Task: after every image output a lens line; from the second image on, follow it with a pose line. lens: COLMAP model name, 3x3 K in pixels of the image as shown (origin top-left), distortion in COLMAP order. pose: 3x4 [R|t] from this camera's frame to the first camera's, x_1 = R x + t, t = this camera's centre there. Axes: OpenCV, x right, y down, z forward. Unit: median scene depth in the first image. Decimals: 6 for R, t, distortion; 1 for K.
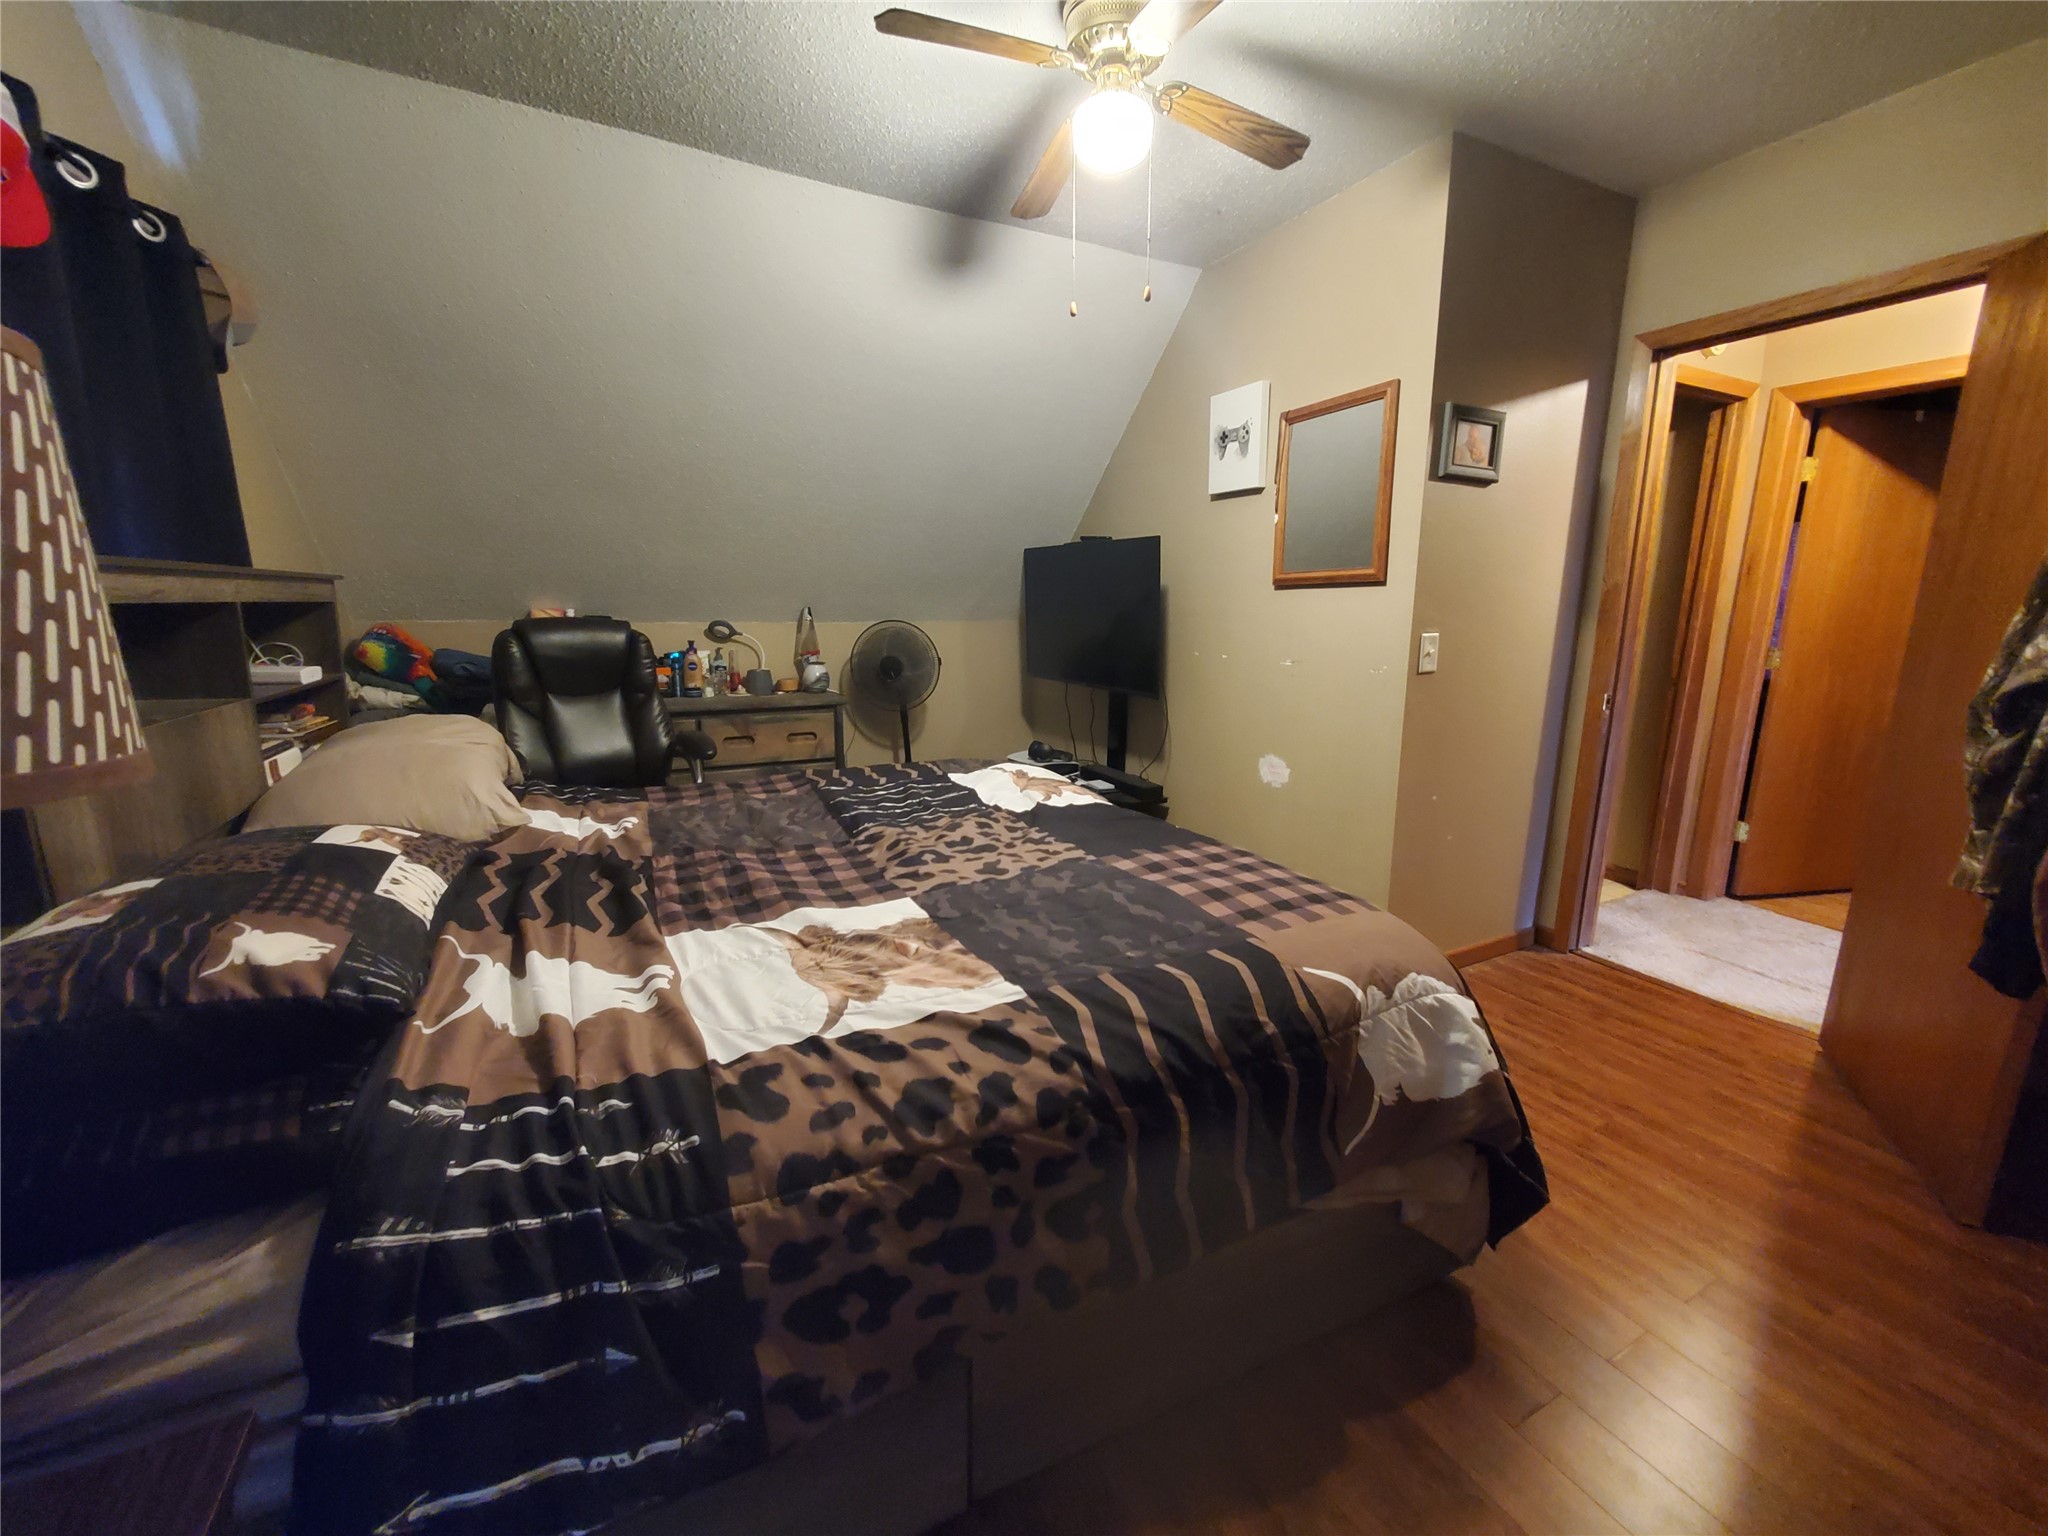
lens RADIAL K [[815.5, 0, 1037.3], [0, 815.5, 770.4], [0, 0, 1]] dist [0.000700, 0.000068]
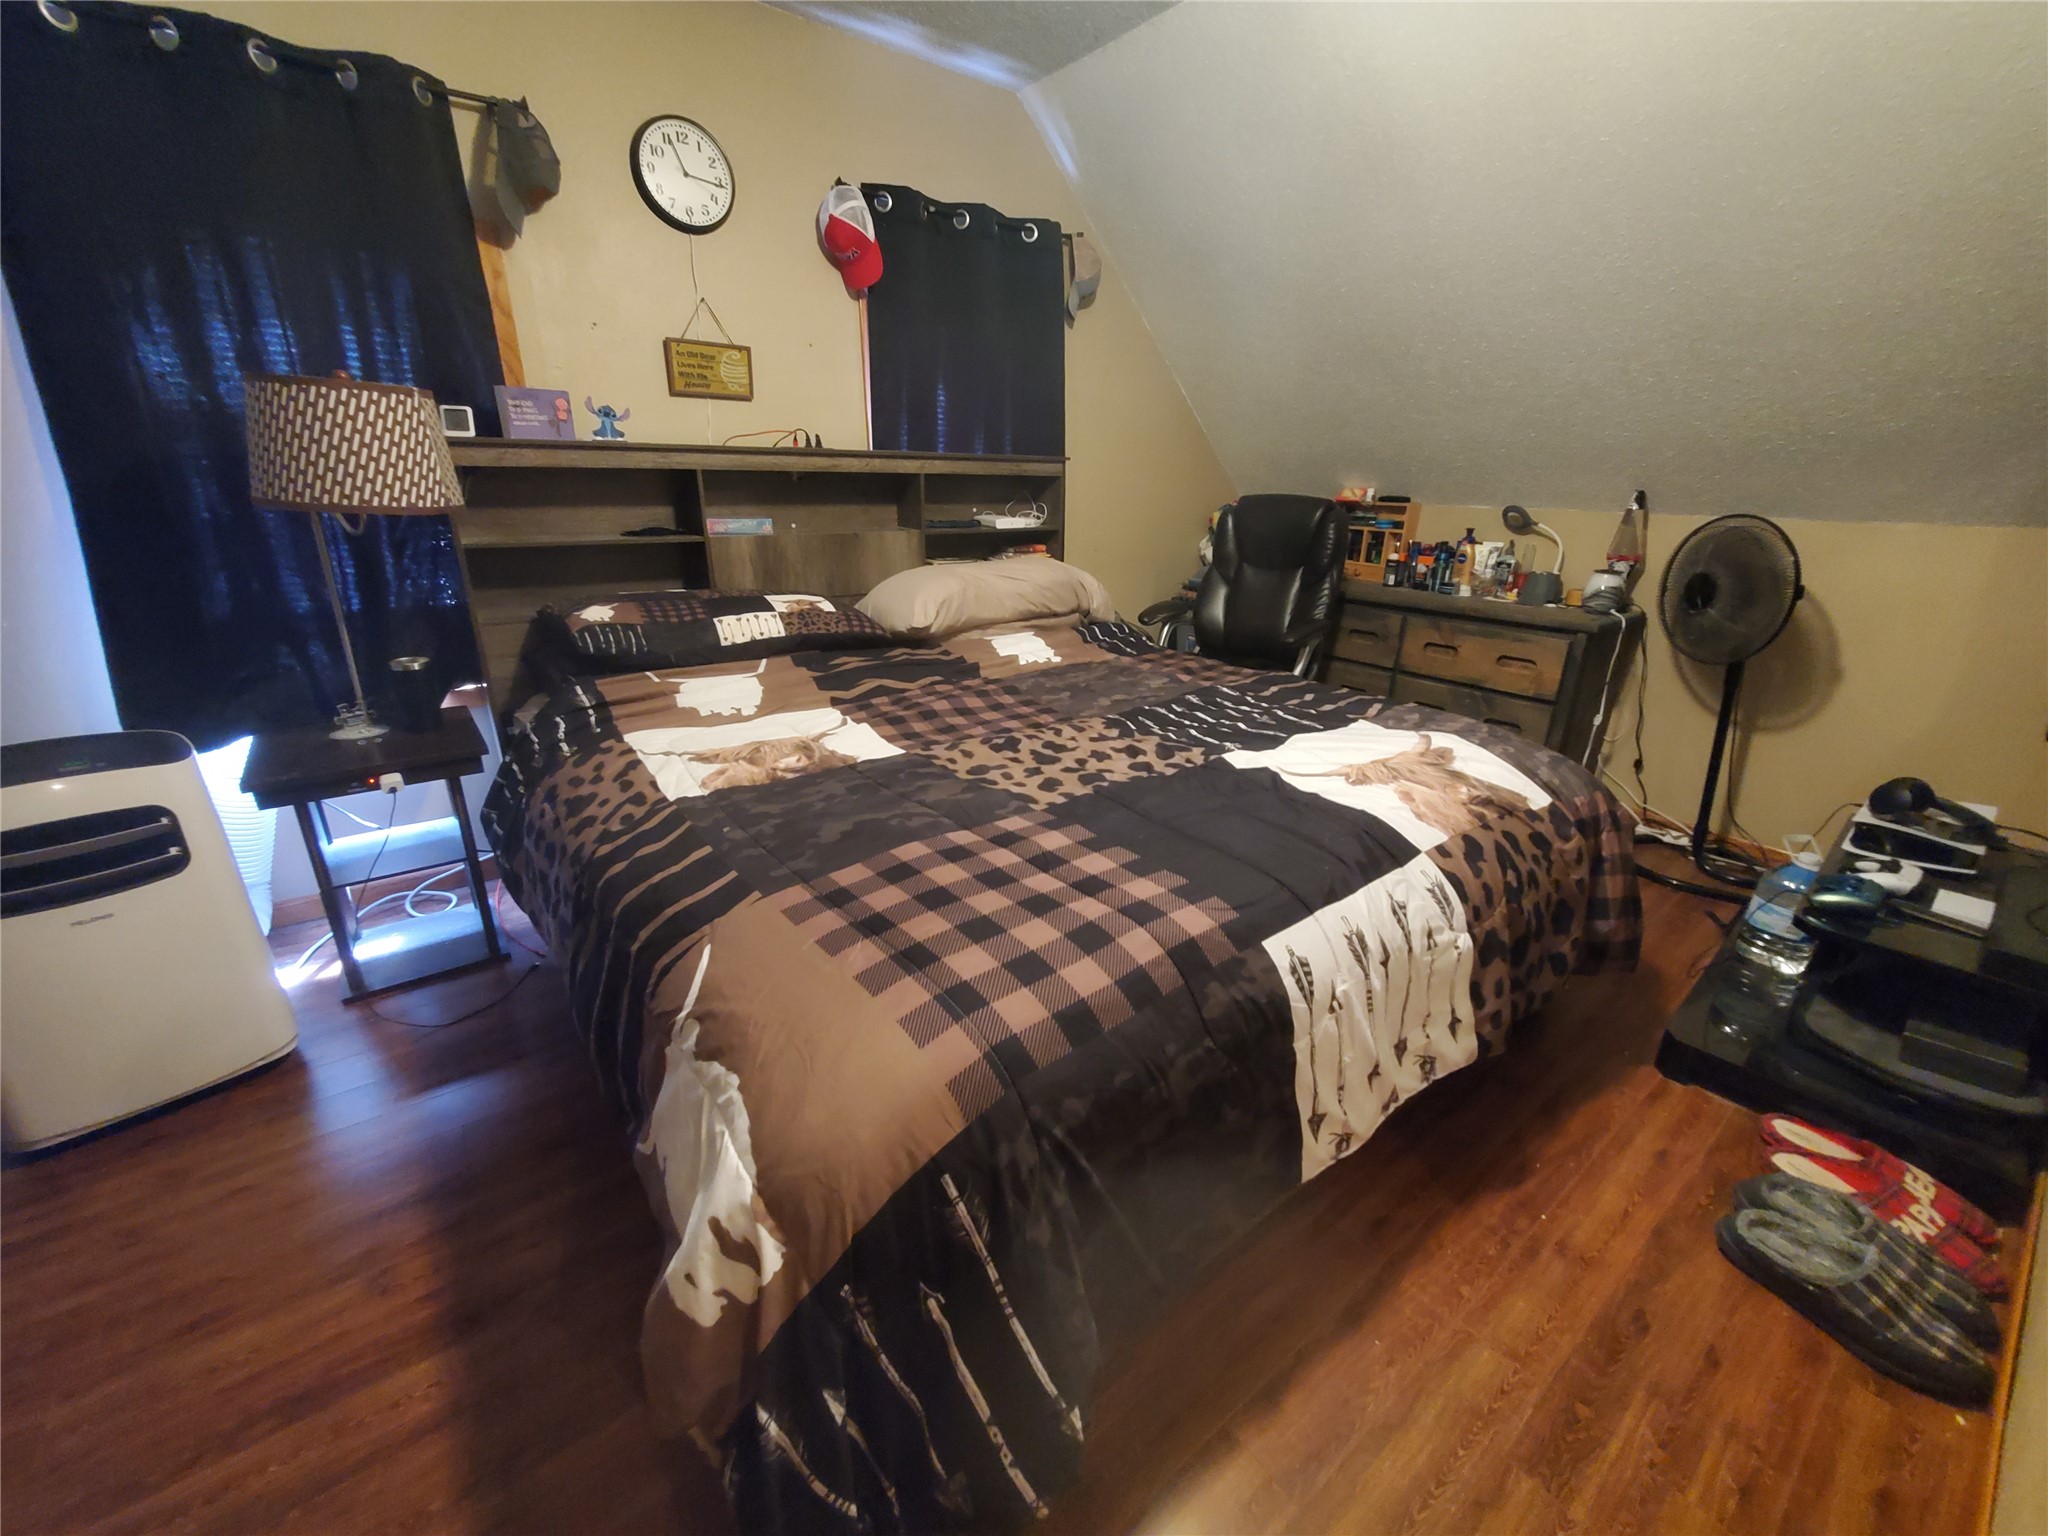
lens RADIAL K [[815.5, 0, 1034.2], [0, 815.5, 764.3], [0, 0, 1]] dist [0.000700, 0.000068]
pose [[0.173150, 0.322170, -0.930712, 0.785661], [-0.212029, 0.935022, 0.284215, -0.152479], [0.961802, 0.148126, 0.230209, 0.822139]]
